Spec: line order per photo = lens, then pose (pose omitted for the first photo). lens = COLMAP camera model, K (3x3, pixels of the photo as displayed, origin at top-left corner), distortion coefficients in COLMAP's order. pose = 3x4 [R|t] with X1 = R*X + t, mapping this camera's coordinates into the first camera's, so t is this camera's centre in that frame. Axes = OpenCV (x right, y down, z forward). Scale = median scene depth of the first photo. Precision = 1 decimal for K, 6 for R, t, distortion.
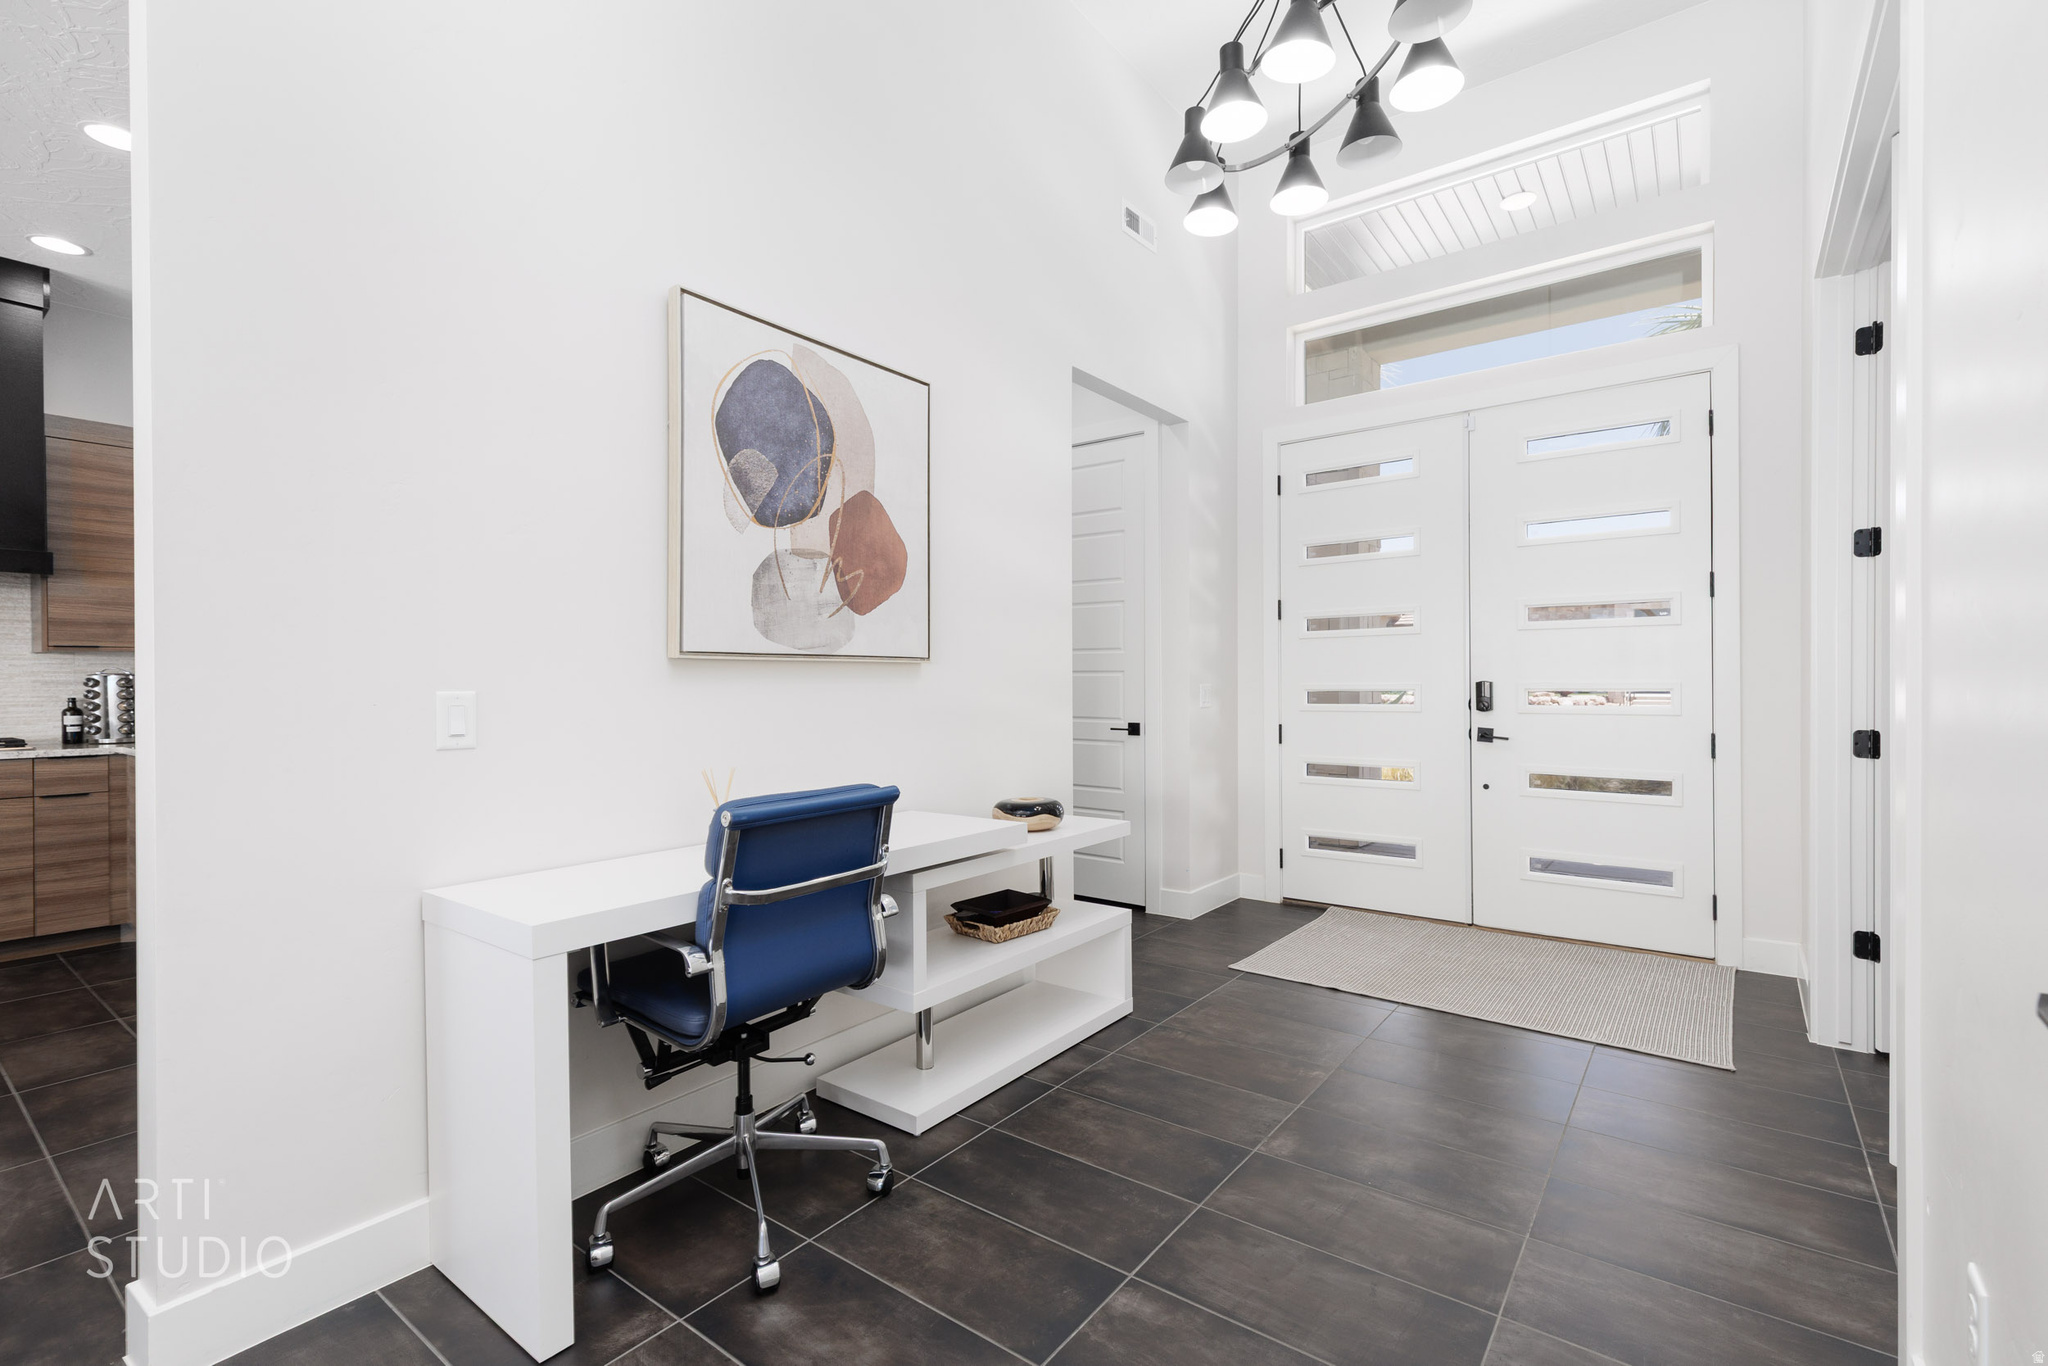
lens RADIAL K [[916.4, 0, 1038.7], [0, 916.4, 685.6], [0, 0, 1]] dist [0.010276, -0.002656]
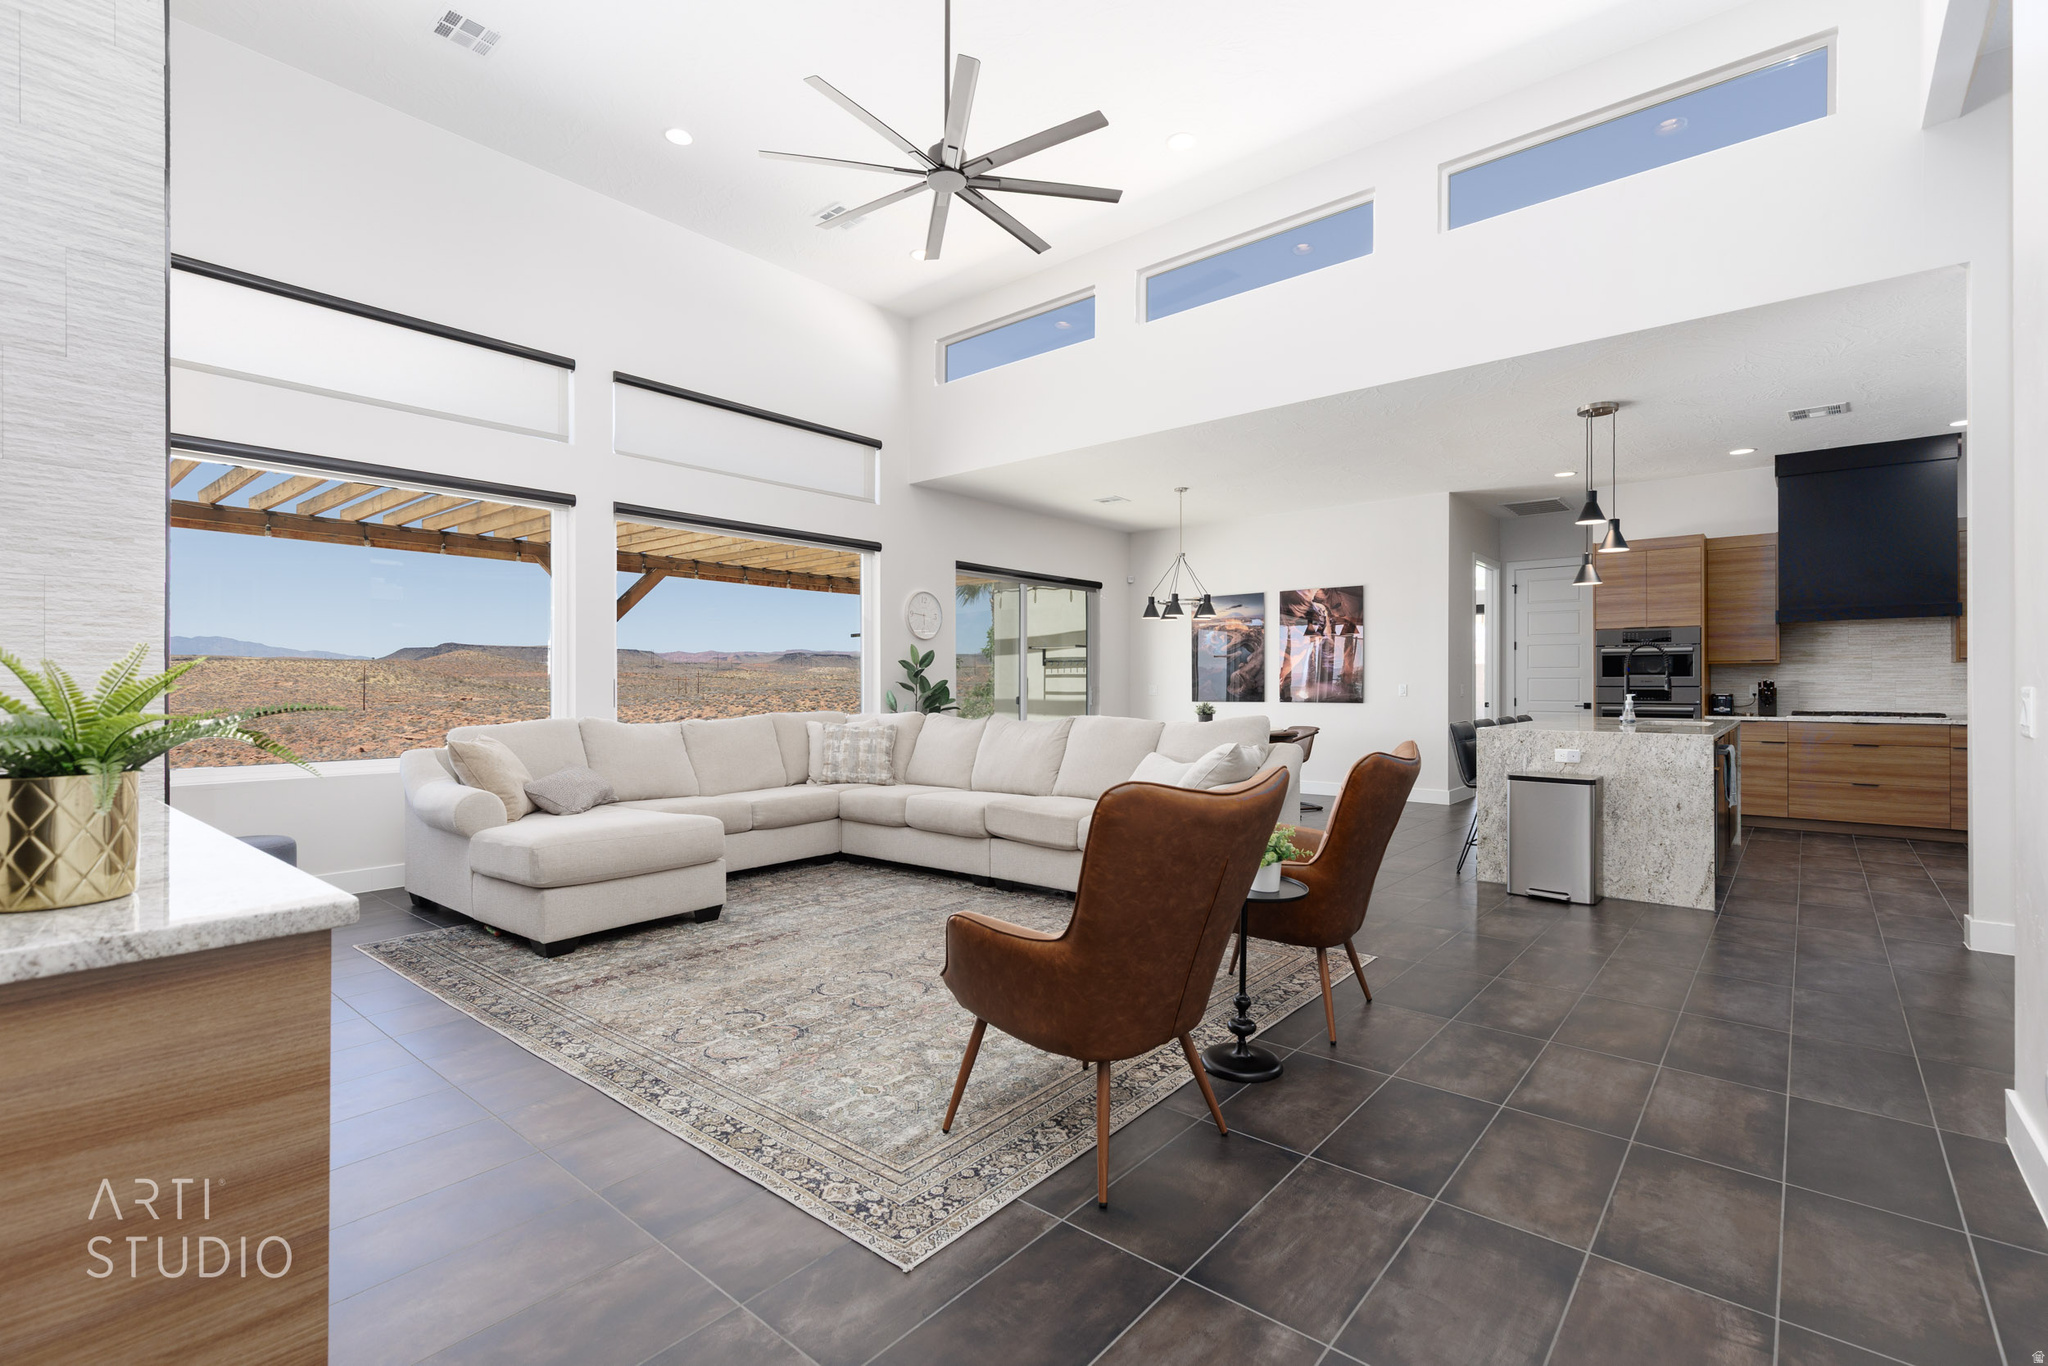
lens RADIAL K [[916.4, 0, 1033.4], [0, 916.4, 686.7], [0, 0, 1]] dist [0.010276, -0.002656]
pose [[-0.057545, 0.007993, -0.998311, 0.664362], [0.001687, 0.999967, 0.007909, -0.007632], [0.998342, -0.001229, -0.057556, -0.553215]]
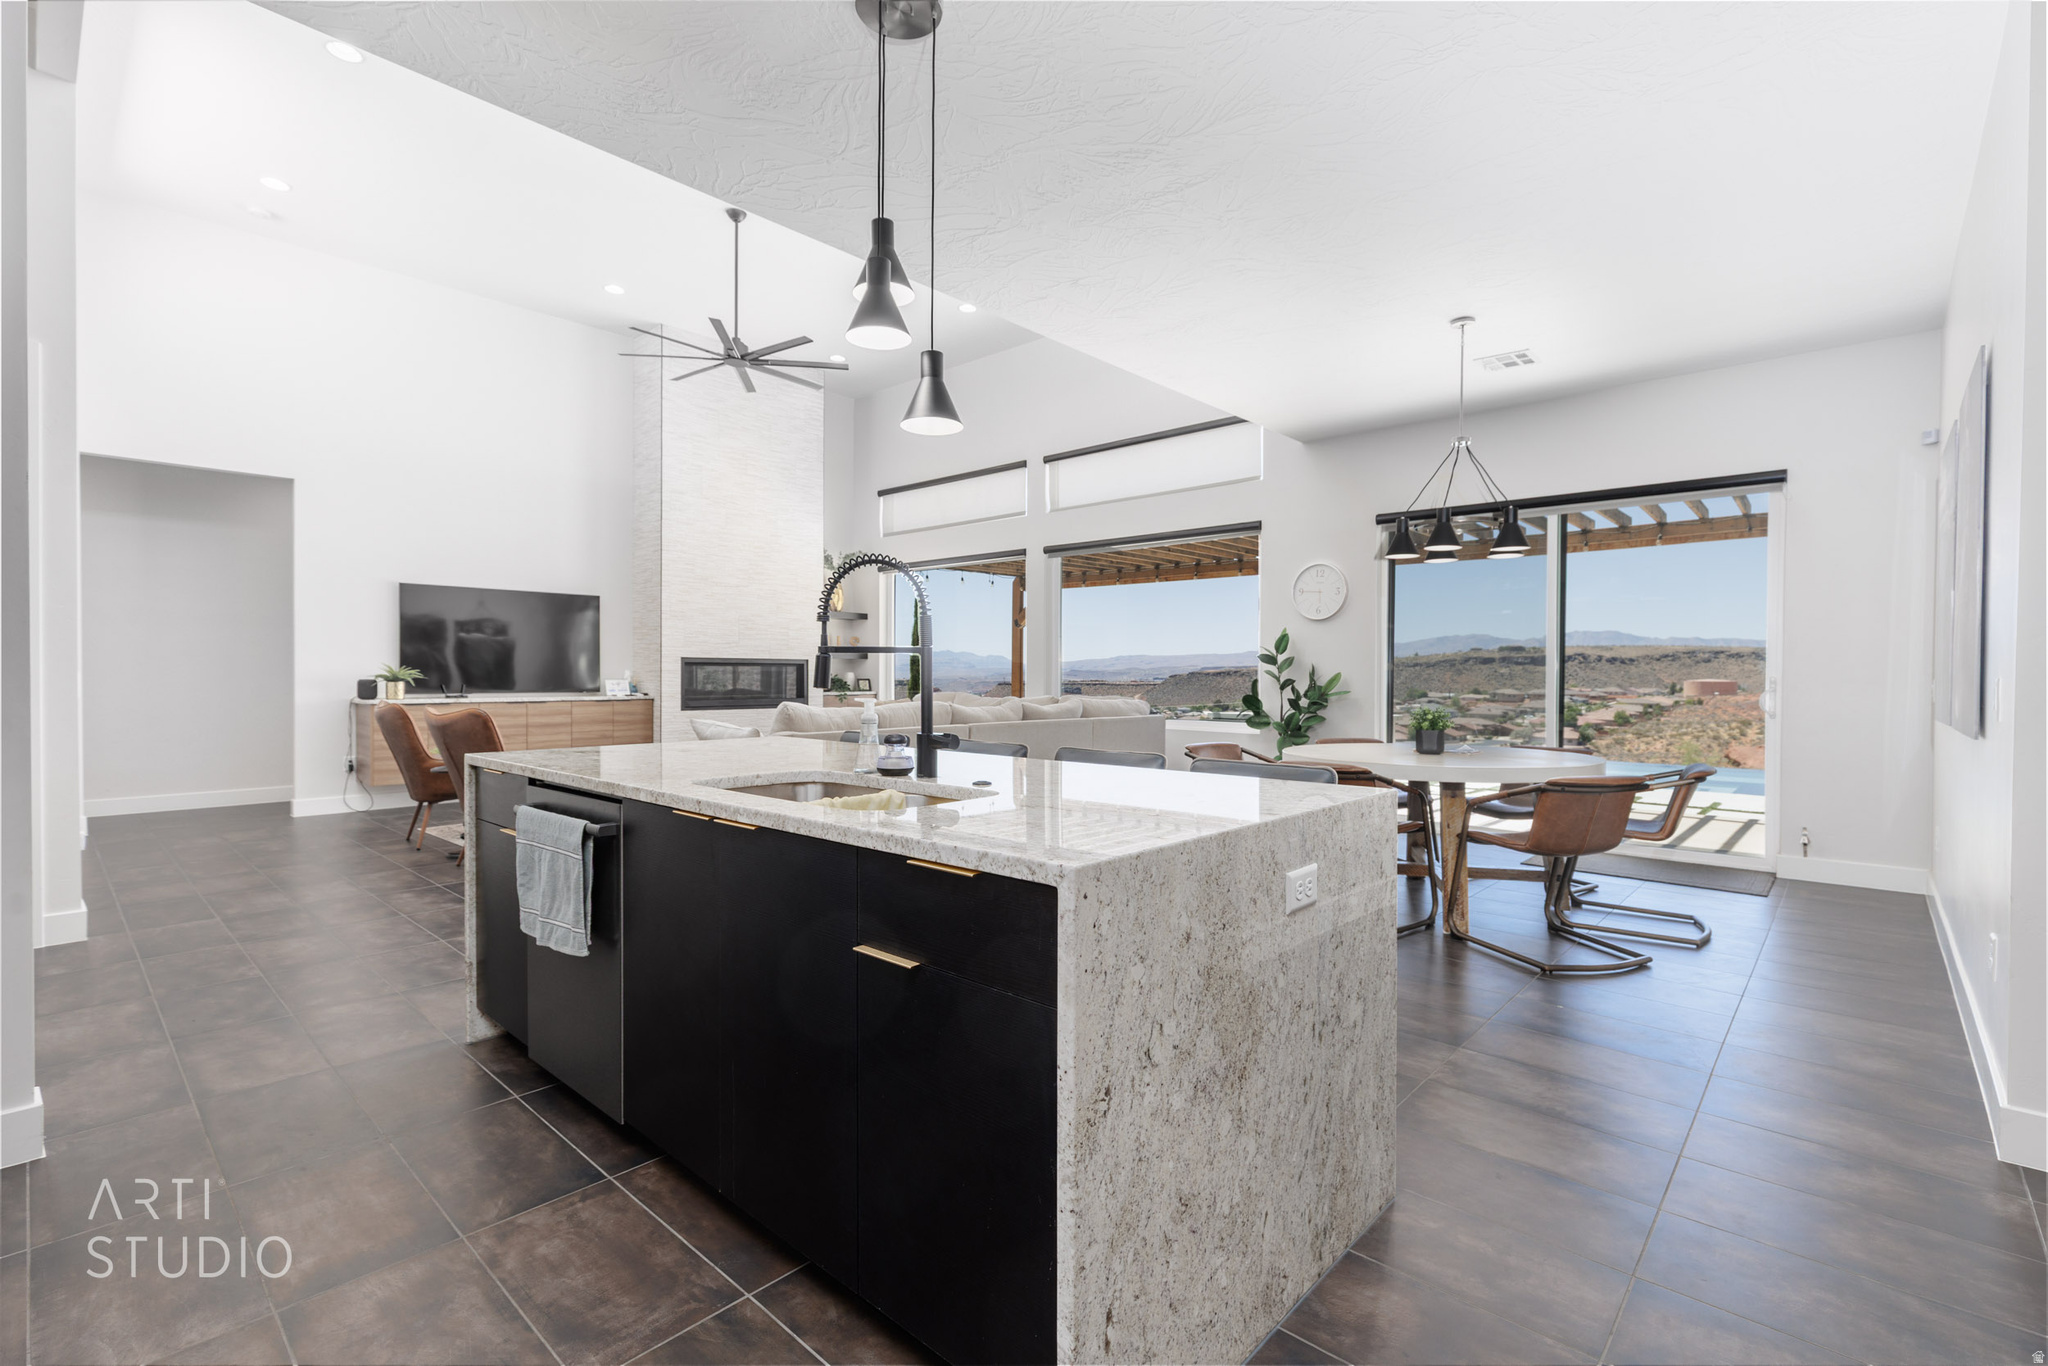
lens RADIAL K [[916.4, 0, 1035.9], [0, 916.4, 685.2], [0, 0, 1]] dist [0.010276, -0.002656]
pose [[-0.995318, 0.000481, 0.096648, -0.978564], [0.001752, 0.999913, 0.013067, 0.002485], [-0.096634, 0.013175, -0.995233, 0.839922]]
